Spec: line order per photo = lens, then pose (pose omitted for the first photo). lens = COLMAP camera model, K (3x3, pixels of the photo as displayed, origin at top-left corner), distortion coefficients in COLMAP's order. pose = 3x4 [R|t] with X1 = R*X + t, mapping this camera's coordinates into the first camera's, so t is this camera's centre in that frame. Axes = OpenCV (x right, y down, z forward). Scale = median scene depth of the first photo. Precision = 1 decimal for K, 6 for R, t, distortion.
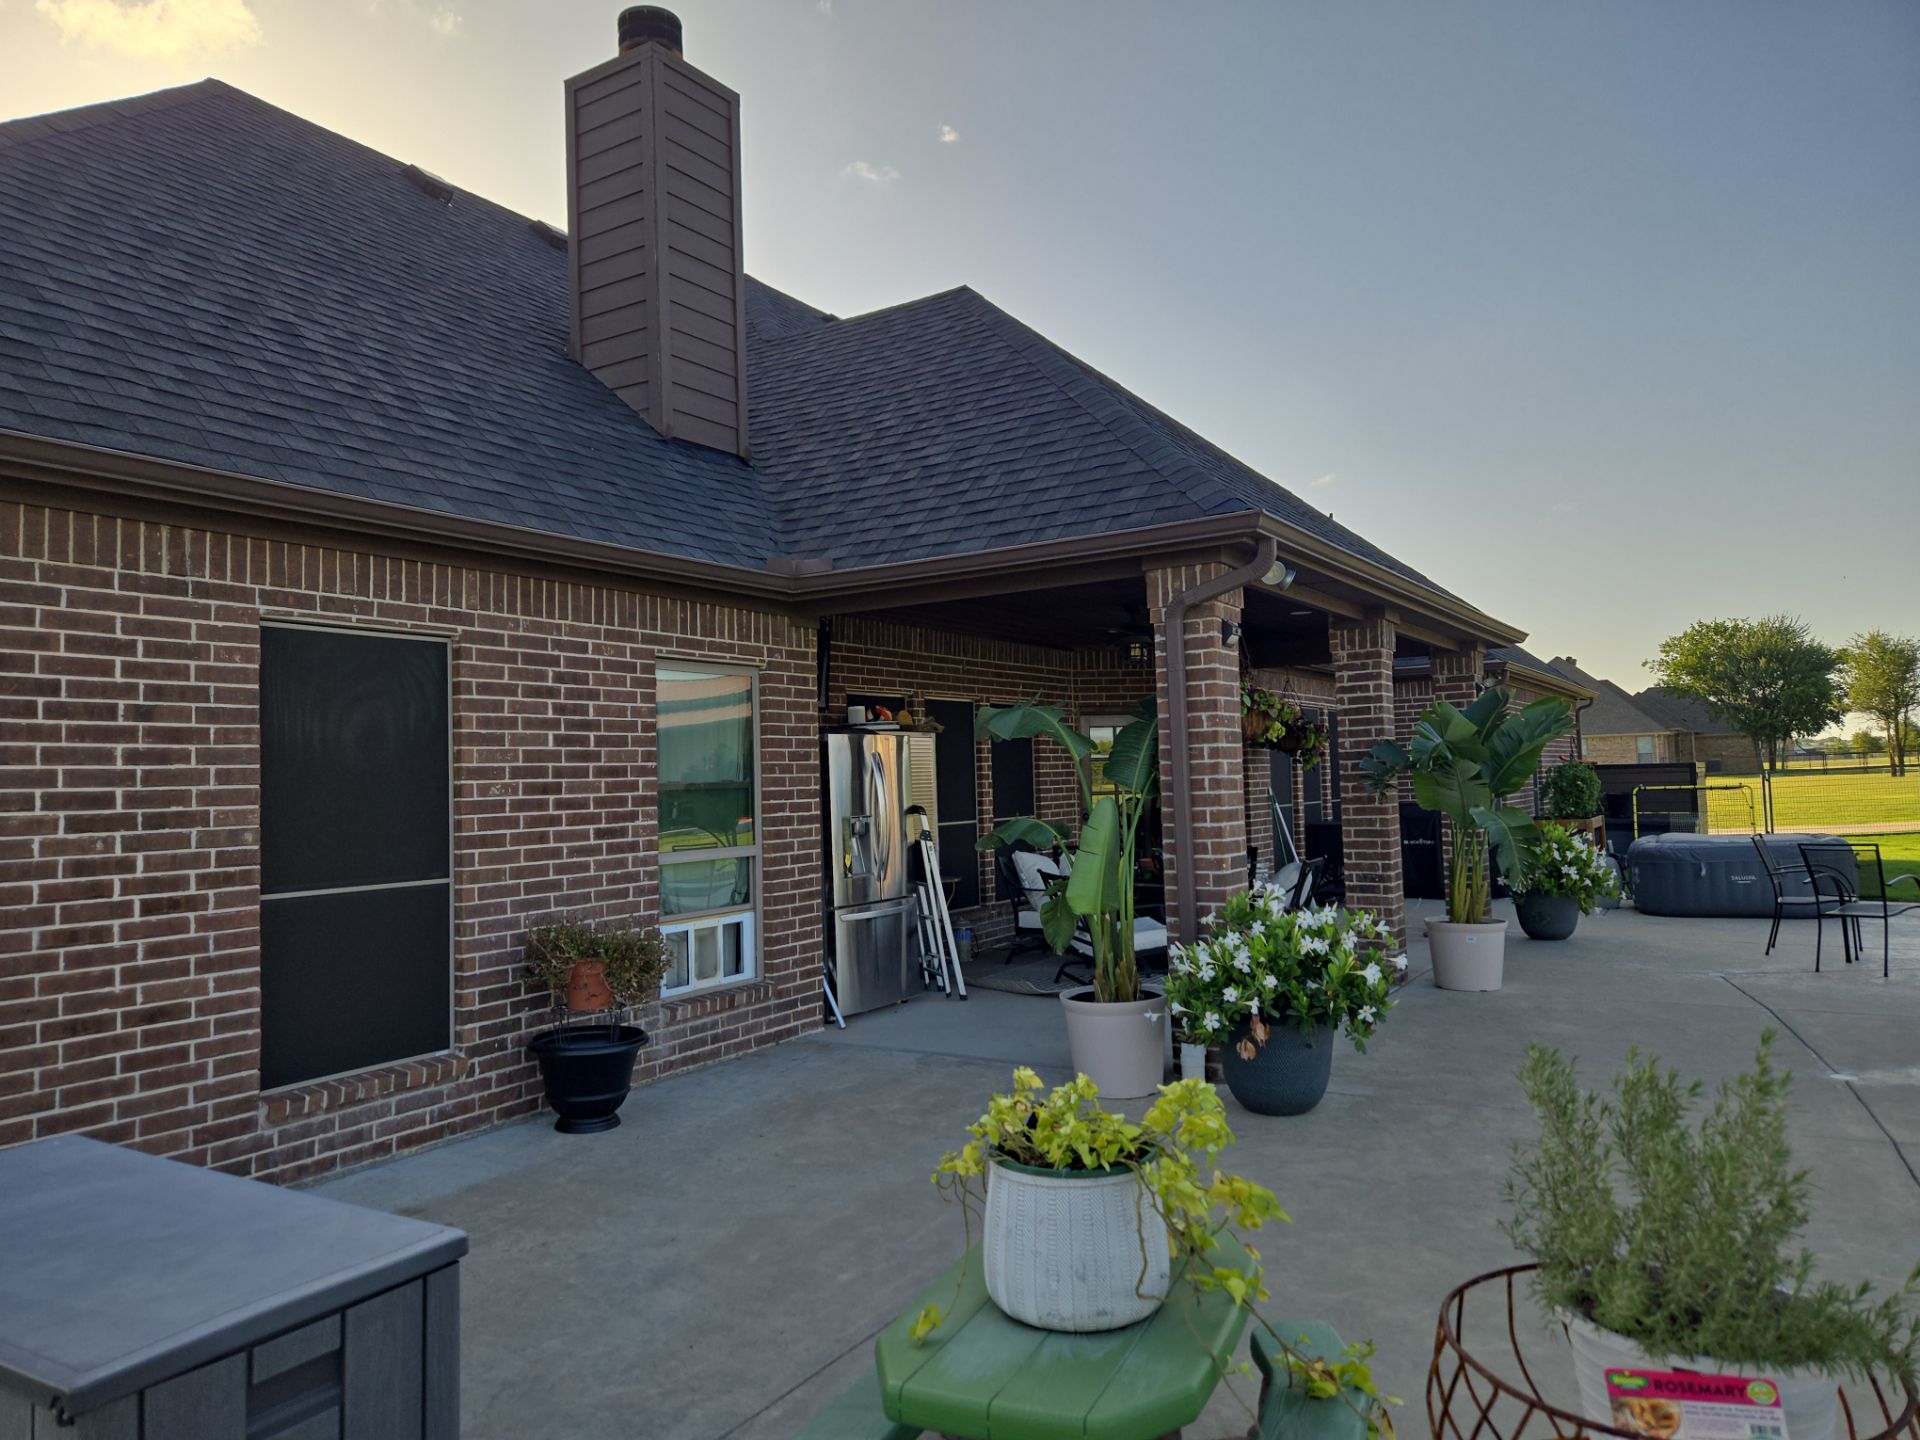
lens RADIAL K [[1287.9, 0, 936.2], [0, 1287.9, 728.5], [0, 0, 1]] dist [0.083315, -0.073824]
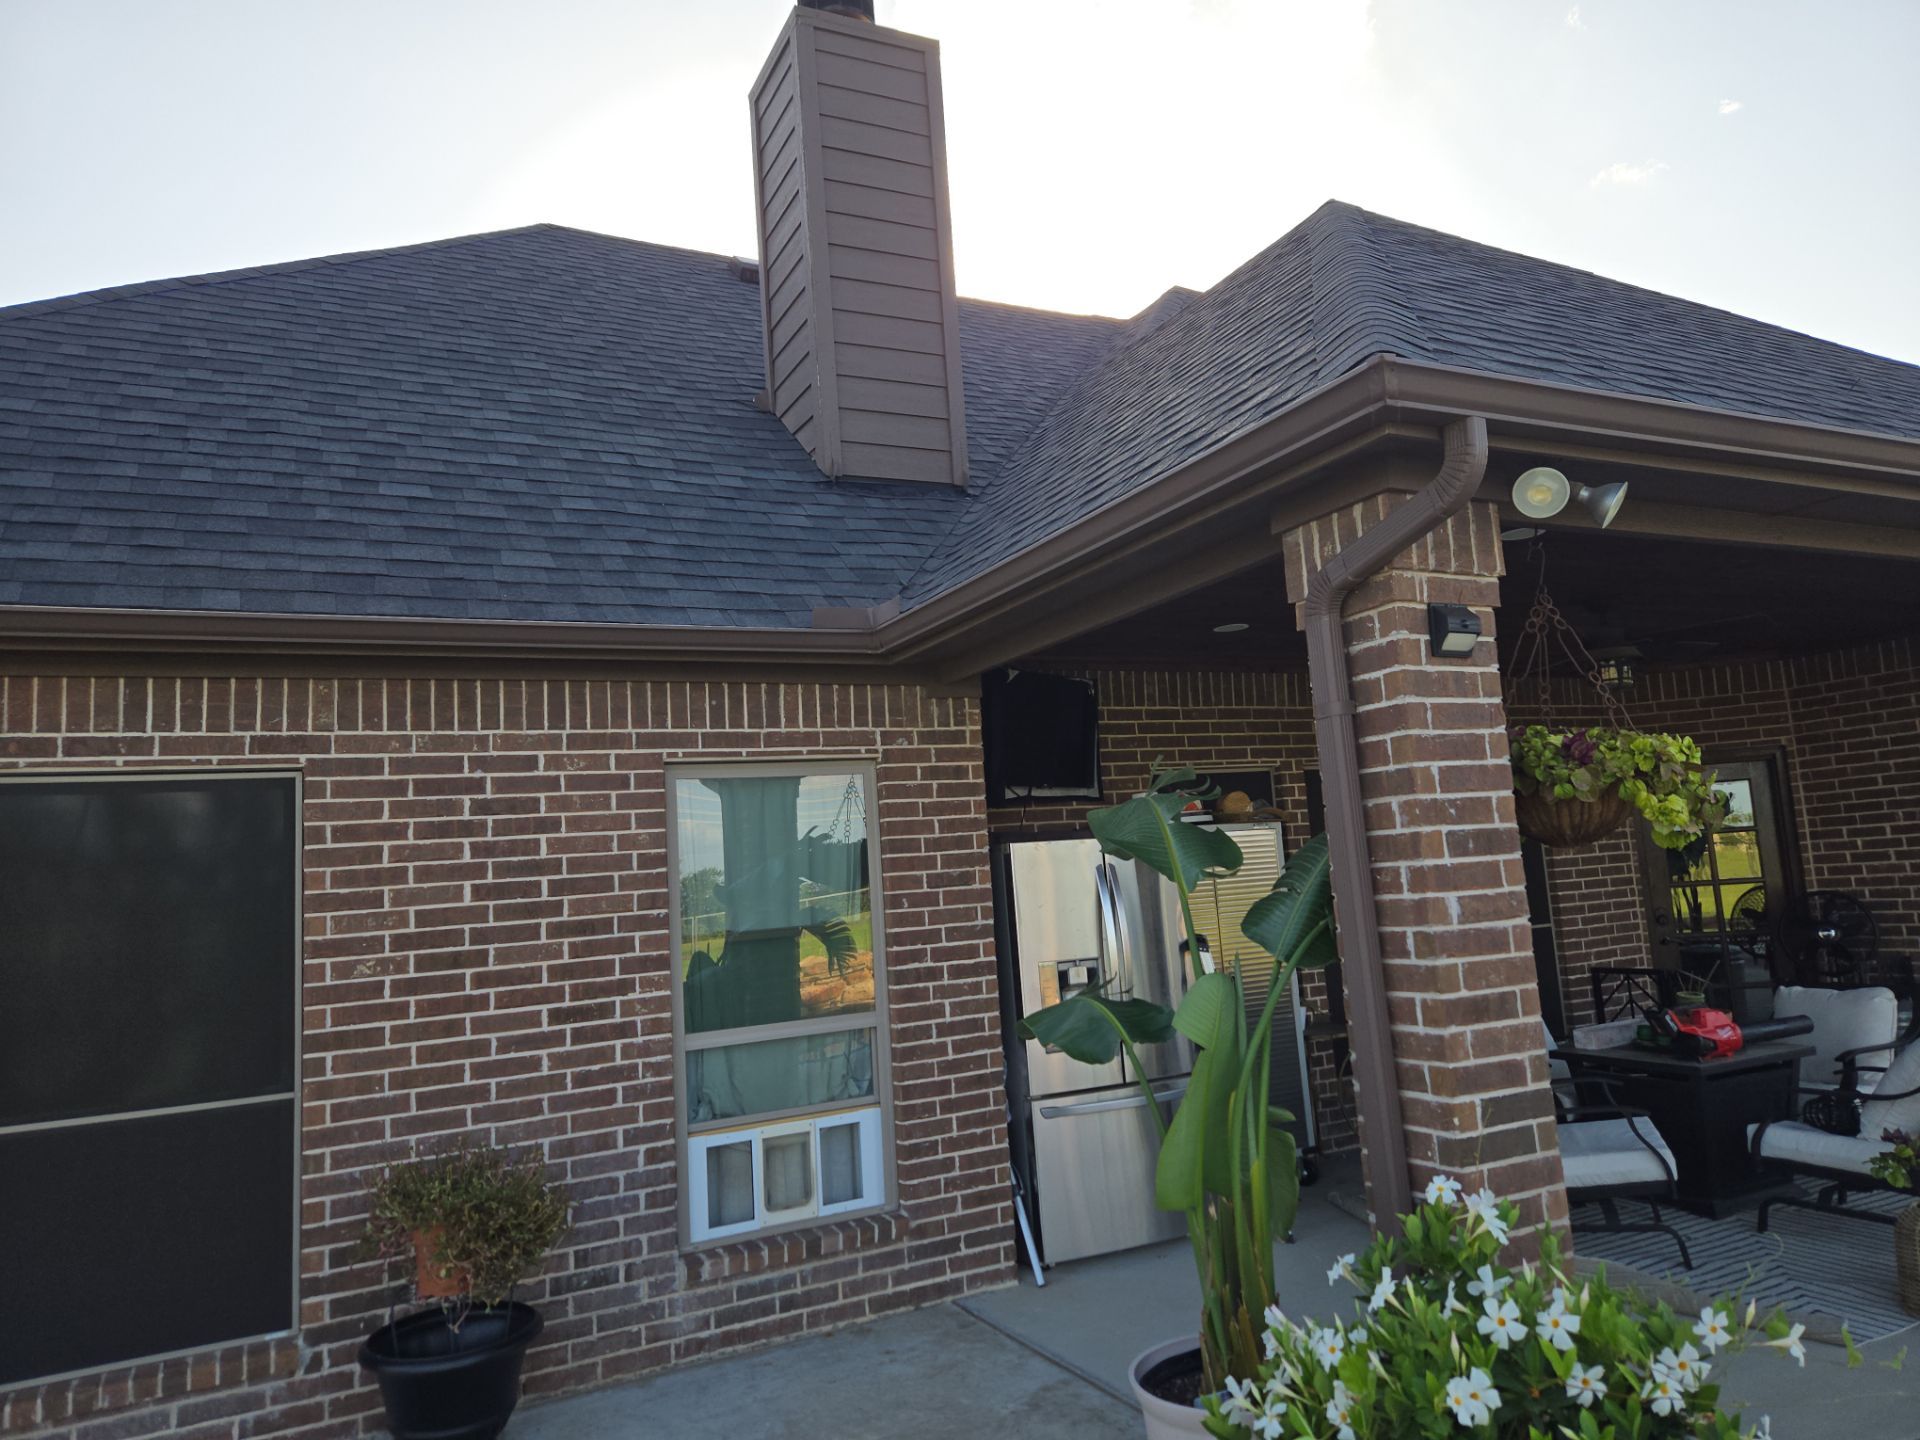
lens RADIAL K [[1287.9, 0, 942.7], [0, 1287.9, 737.6], [0, 0, 1]] dist [0.083315, -0.073824]
pose [[0.859662, -0.087555, -0.503304, 0.302712], [0.064377, 0.995917, -0.063291, -0.014215], [0.506790, 0.022008, 0.861789, 0.472883]]
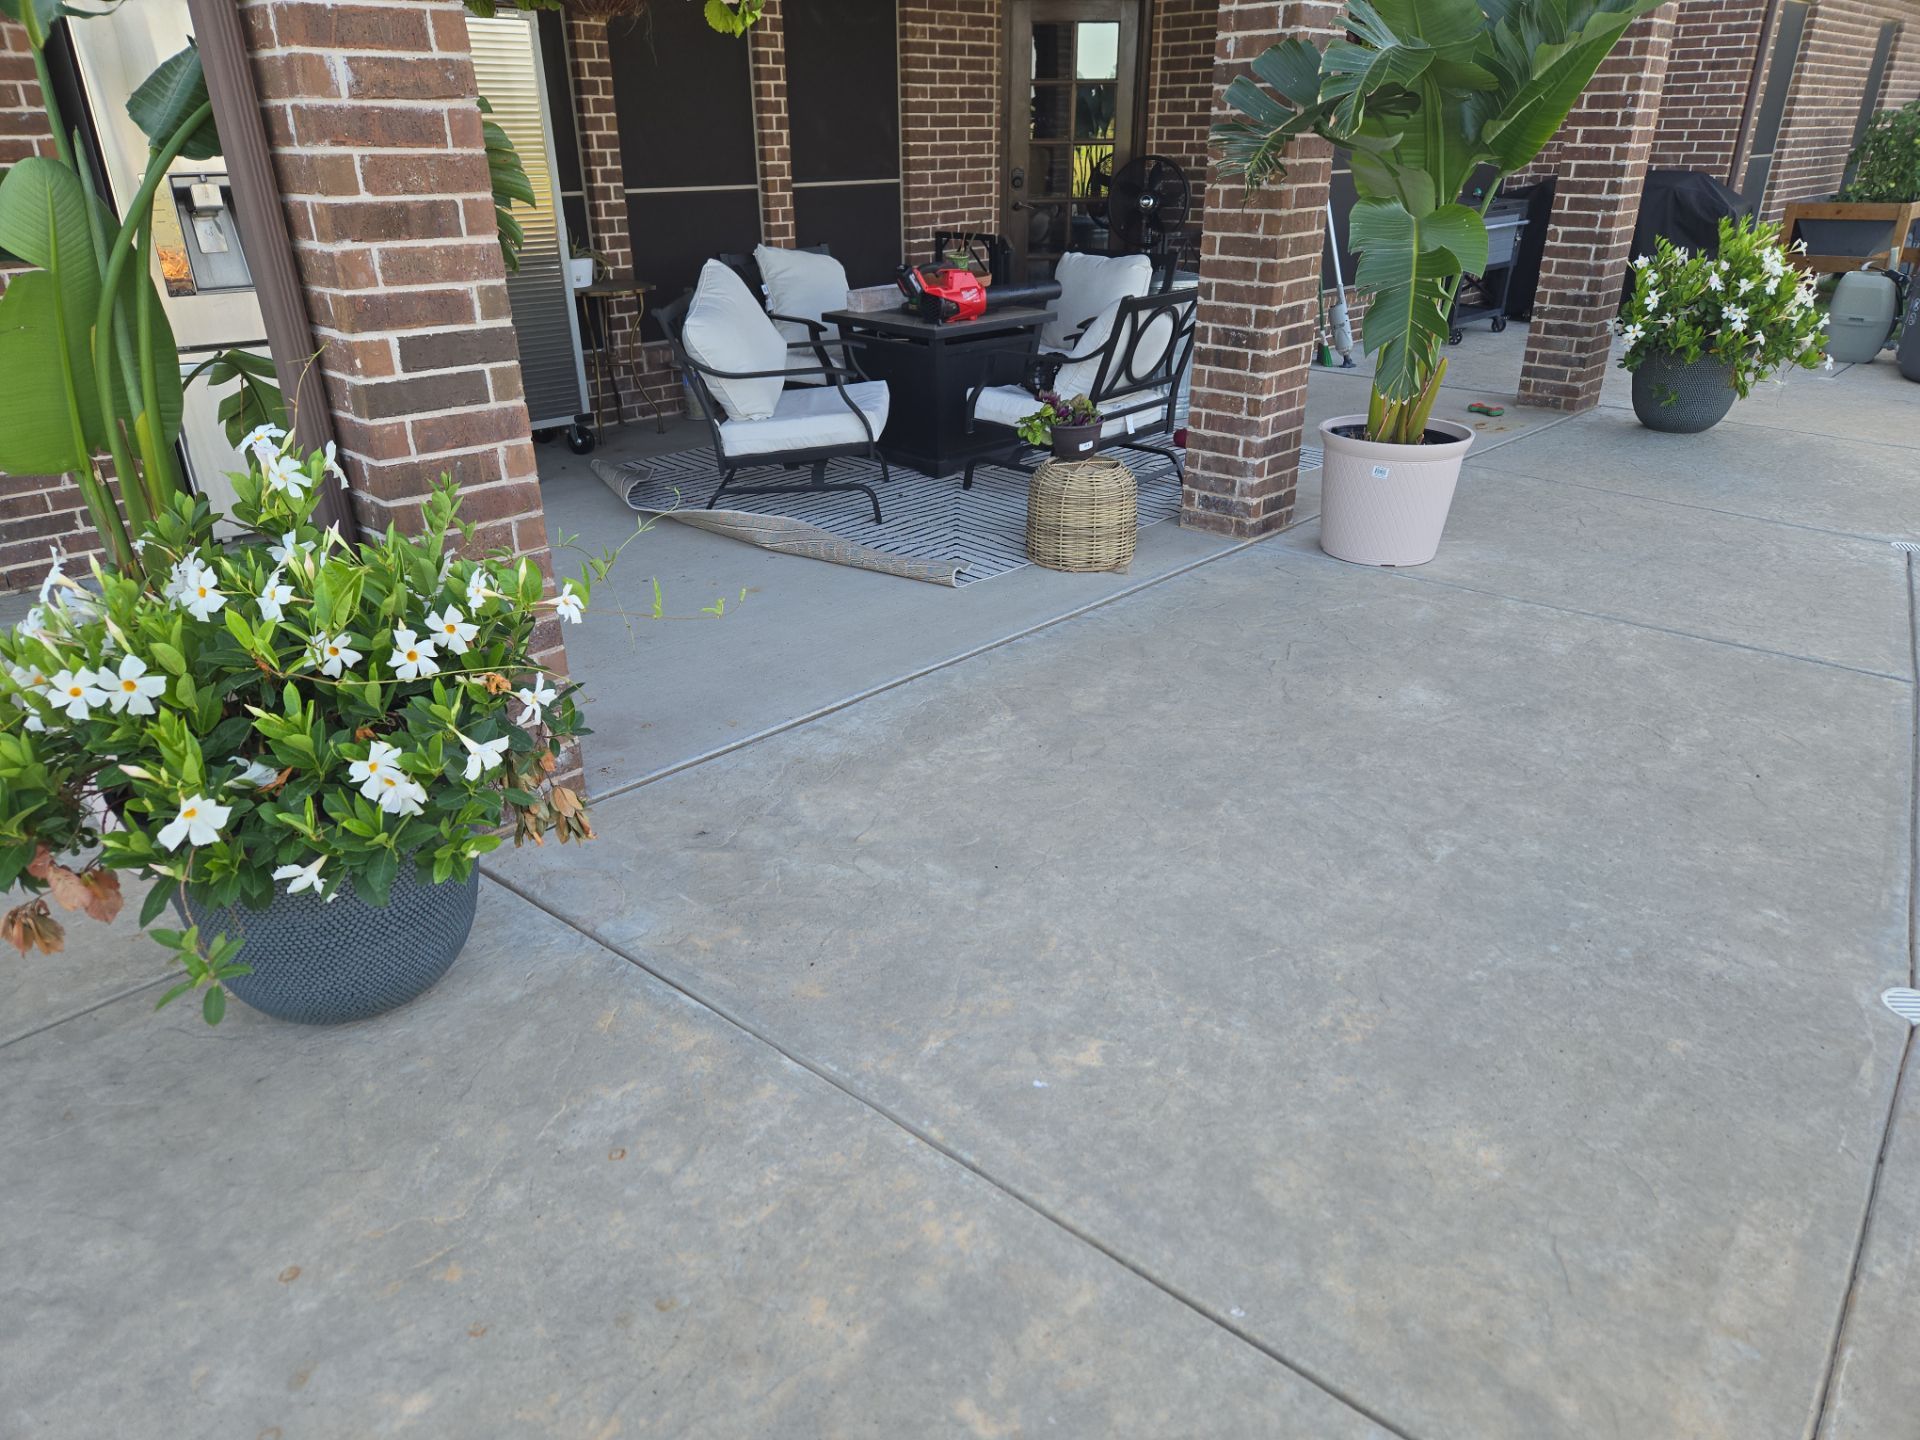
lens RADIAL K [[1287.9, 0, 970.9], [0, 1287.9, 761.2], [0, 0, 1]] dist [0.083315, -0.073824]
pose [[0.983576, 0.100447, -0.149963, 0.454681], [-0.016555, 0.877544, 0.479210, 0.019572], [0.179734, -0.468857, 0.864794, 0.617440]]
